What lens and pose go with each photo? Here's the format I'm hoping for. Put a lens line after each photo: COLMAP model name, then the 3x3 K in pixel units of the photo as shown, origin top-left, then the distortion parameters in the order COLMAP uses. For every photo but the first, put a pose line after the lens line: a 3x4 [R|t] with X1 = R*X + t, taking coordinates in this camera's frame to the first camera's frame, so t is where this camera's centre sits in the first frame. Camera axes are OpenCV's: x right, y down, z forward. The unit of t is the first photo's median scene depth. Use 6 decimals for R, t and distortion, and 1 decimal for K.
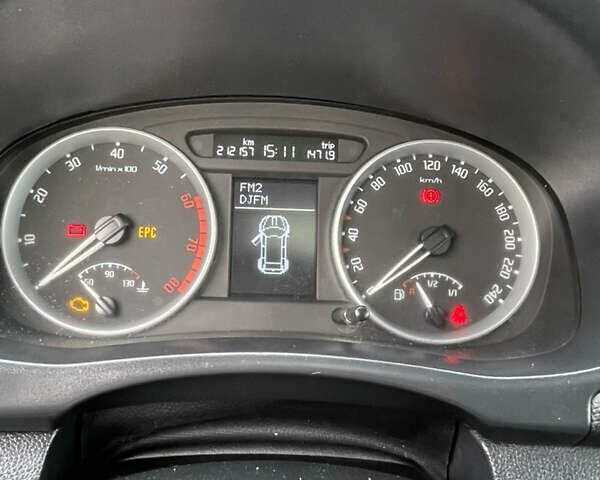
lens RADIAL K [[323.5, 0, 299.3], [0, 323.5, 237.8], [0, 0, 1]] dist [-0.007838, 0.004396]
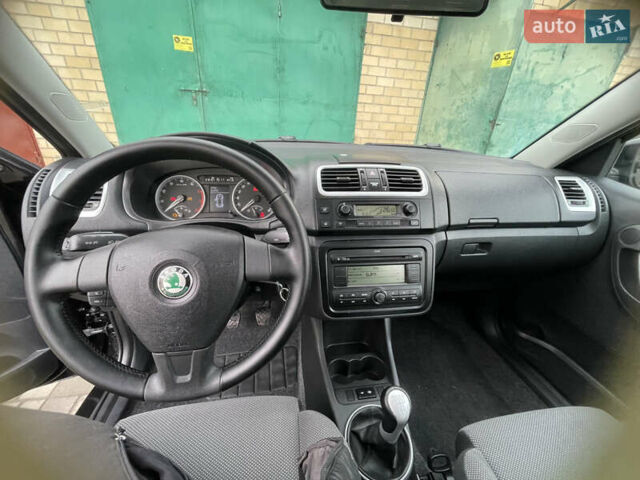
lens RADIAL K [[257.8, 0, 320.9], [0, 257.8, 237.4], [0, 0, 1]] dist [-0.005790, 0.001240]
pose [[0.995438, -0.046794, 0.083152, 0.998830], [0.045938, 0.998870, 0.012175, 0.550911], [-0.083628, -0.008300, 0.996463, -2.662359]]
